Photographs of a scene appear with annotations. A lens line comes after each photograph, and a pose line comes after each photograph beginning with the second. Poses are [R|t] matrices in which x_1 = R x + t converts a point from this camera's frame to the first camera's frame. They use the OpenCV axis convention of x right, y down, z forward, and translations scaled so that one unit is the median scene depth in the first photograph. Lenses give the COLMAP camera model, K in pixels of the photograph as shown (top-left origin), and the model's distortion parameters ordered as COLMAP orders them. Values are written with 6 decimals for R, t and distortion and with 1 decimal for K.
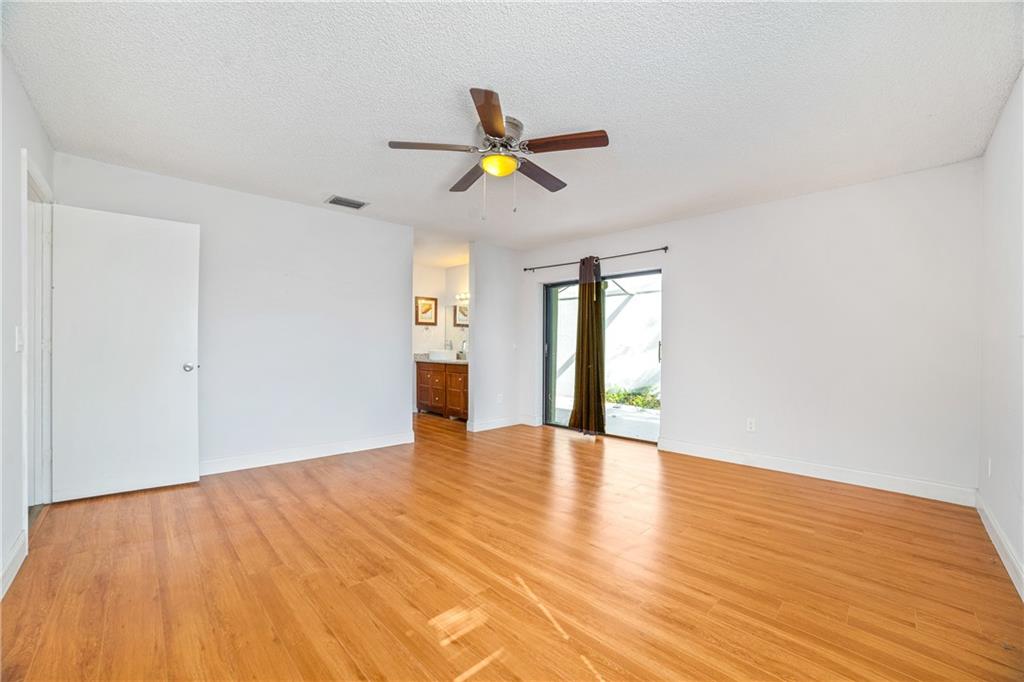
lens RADIAL K [[411.2, 0, 512.0], [0, 411.2, 341.0], [0, 0, 1]] dist [-0.058907, 0.000061]
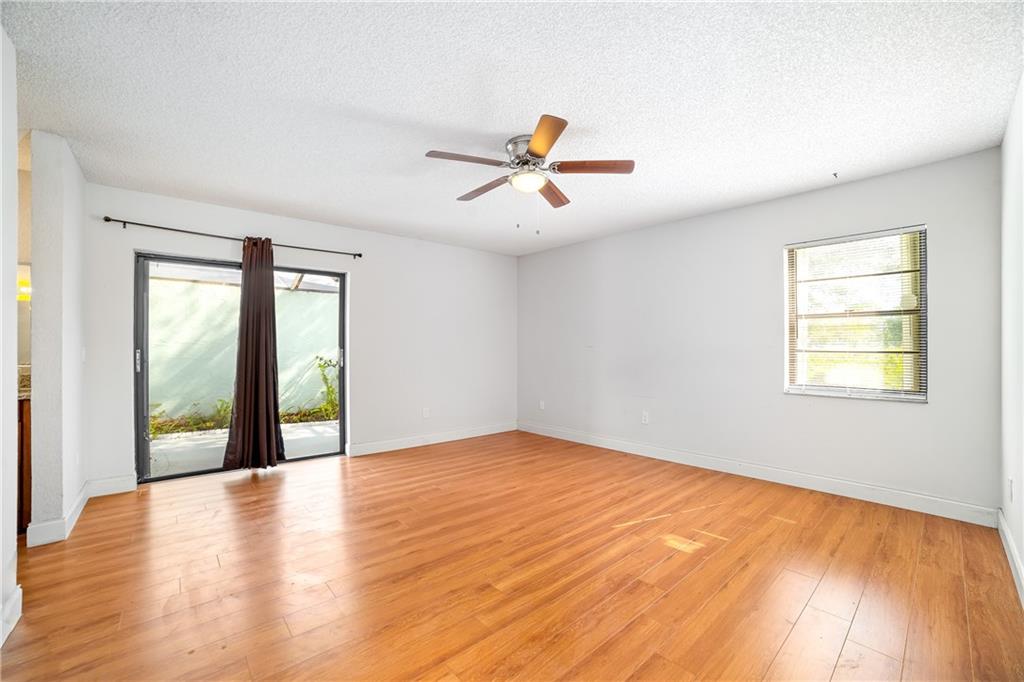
lens RADIAL K [[406.3, 0, 514.6], [0, 406.3, 349.0], [0, 0, 1]] dist [-0.110223, 0.022911]
pose [[0.051462, 0.000551, 0.998675, -0.979297], [-0.008165, 0.999967, -0.000131, -0.000664], [-0.998642, -0.008148, 0.051465, 0.929965]]
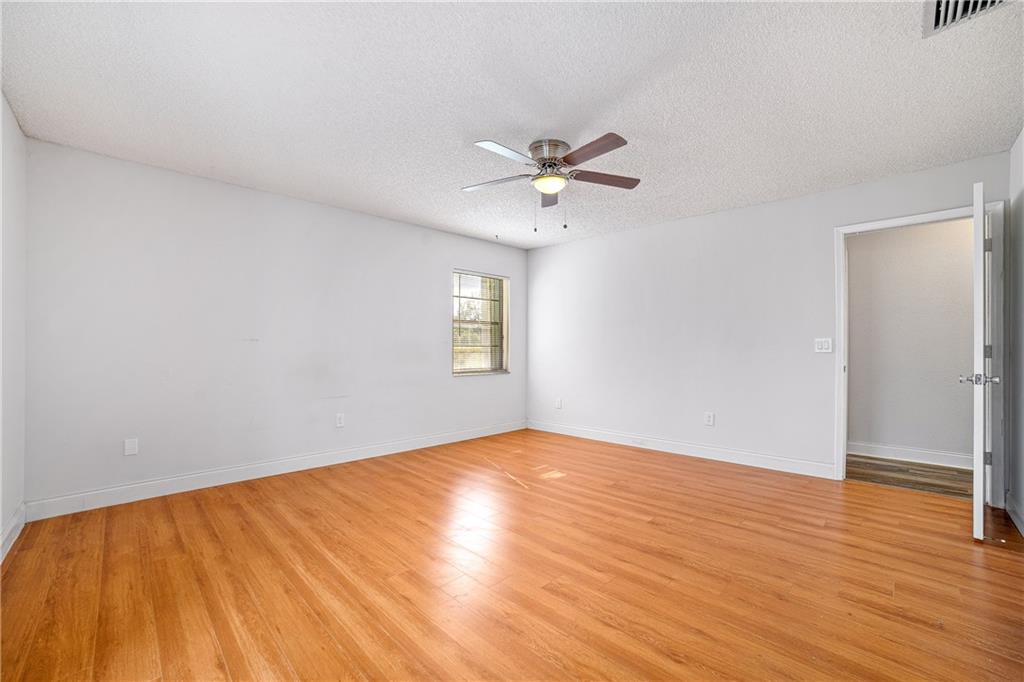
lens RADIAL K [[411.2, 0, 512.0], [0, 411.2, 341.0], [0, 0, 1]] dist [-0.058907, 0.000061]
pose [[-0.999982, -0.005834, -0.001038, 0.065448], [-0.005802, 0.999575, -0.028567, 0.023965], [0.001204, -0.028561, -0.999591, 1.991930]]
